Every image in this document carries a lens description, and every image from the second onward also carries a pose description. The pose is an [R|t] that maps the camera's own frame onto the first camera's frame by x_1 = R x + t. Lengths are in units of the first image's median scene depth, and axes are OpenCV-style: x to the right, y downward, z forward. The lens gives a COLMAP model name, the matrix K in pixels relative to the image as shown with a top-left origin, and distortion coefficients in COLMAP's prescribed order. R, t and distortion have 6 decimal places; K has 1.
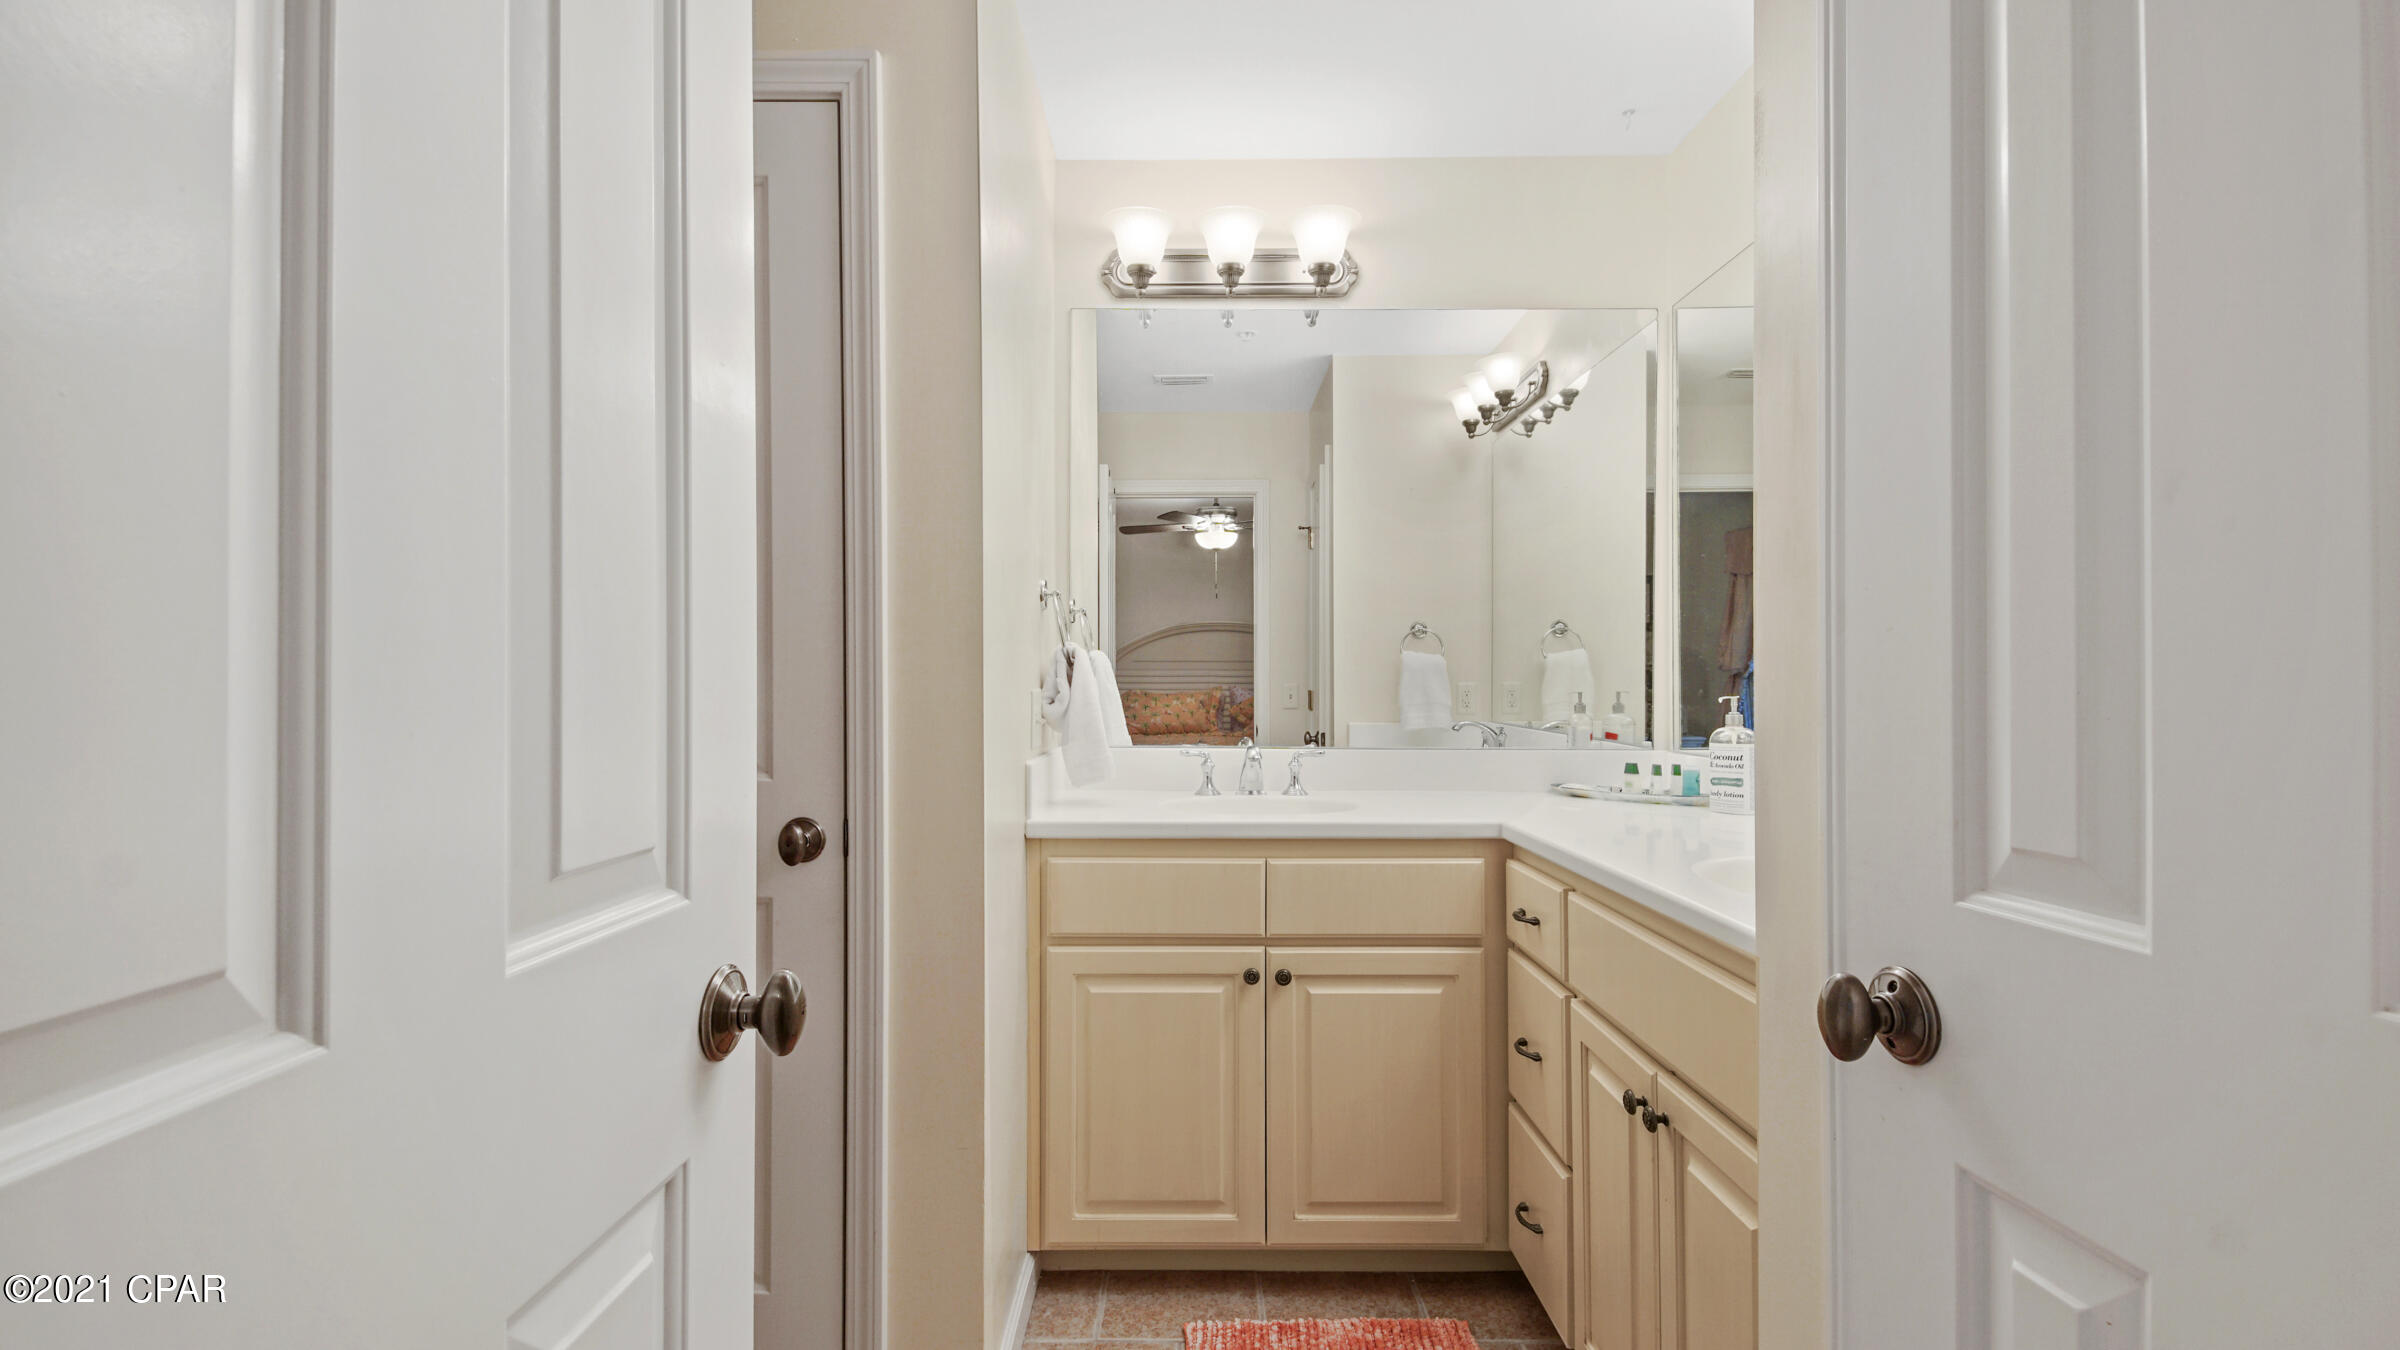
lens RADIAL K [[1083.4, 0, 1192.7], [0, 1083.4, 688.4], [0, 0, 1]] dist [0.044009, -0.028315]
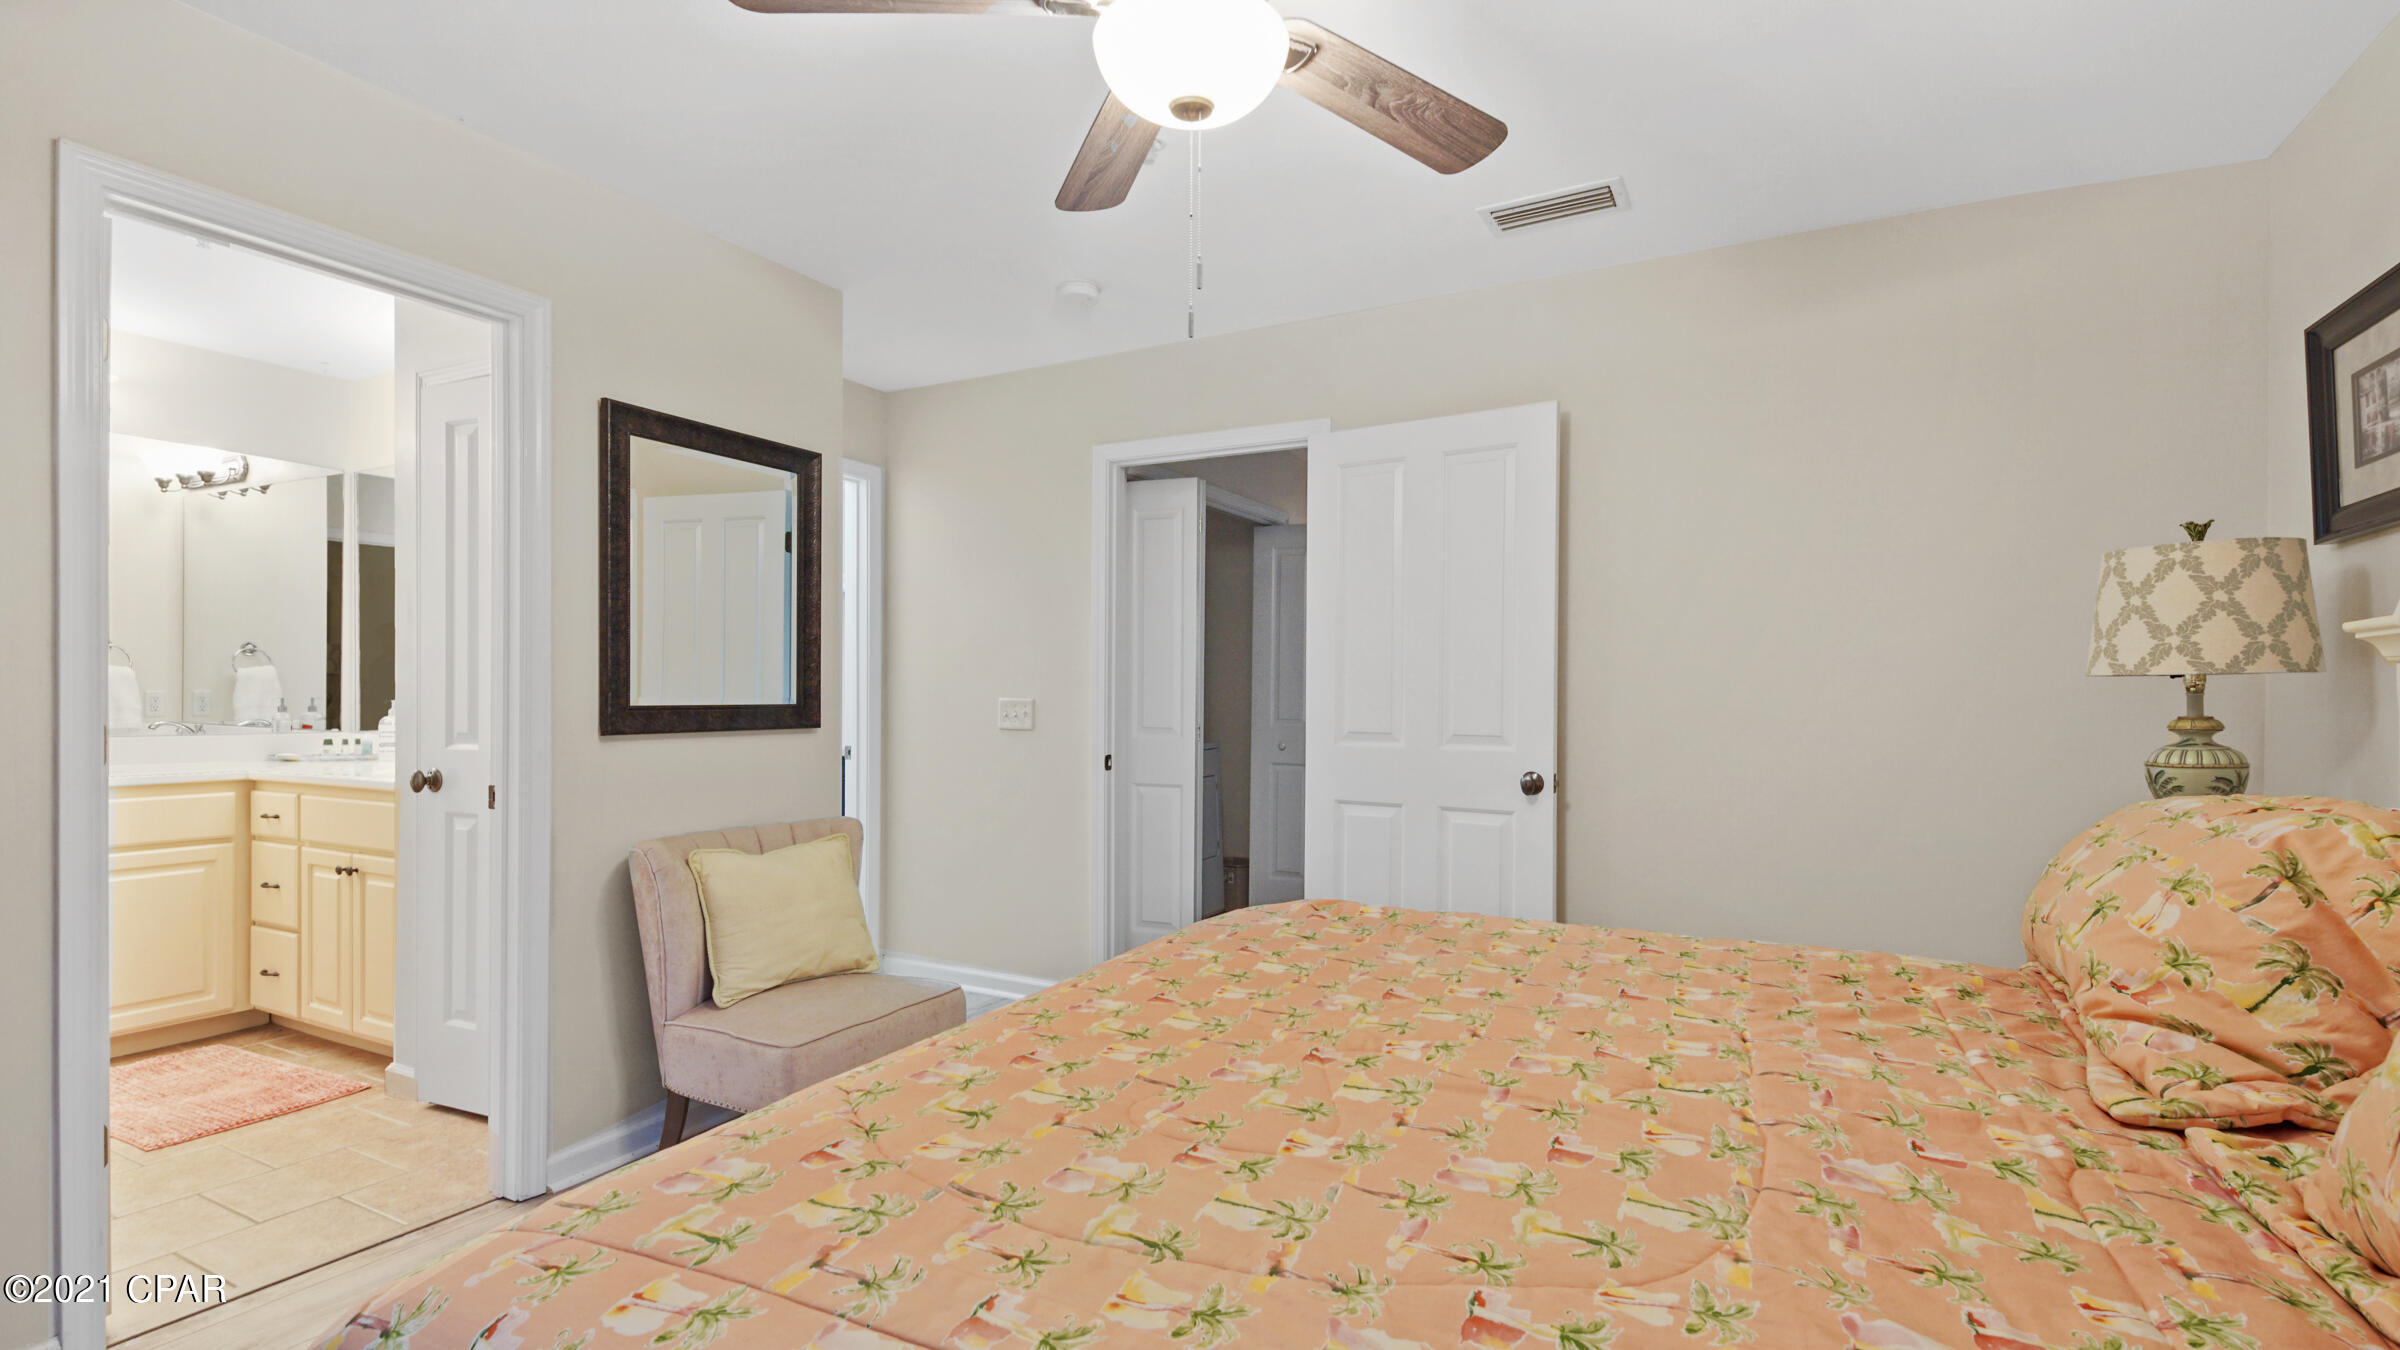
lens RADIAL K [[1083.4, 0, 1192.7], [0, 1083.4, 688.4], [0, 0, 1]] dist [0.044009, -0.028315]
pose [[0.472700, 0.005877, 0.881204, -0.494321], [-0.000115, 0.999978, -0.006607, -0.000260], [-0.881224, 0.003022, 0.472690, -1.046163]]
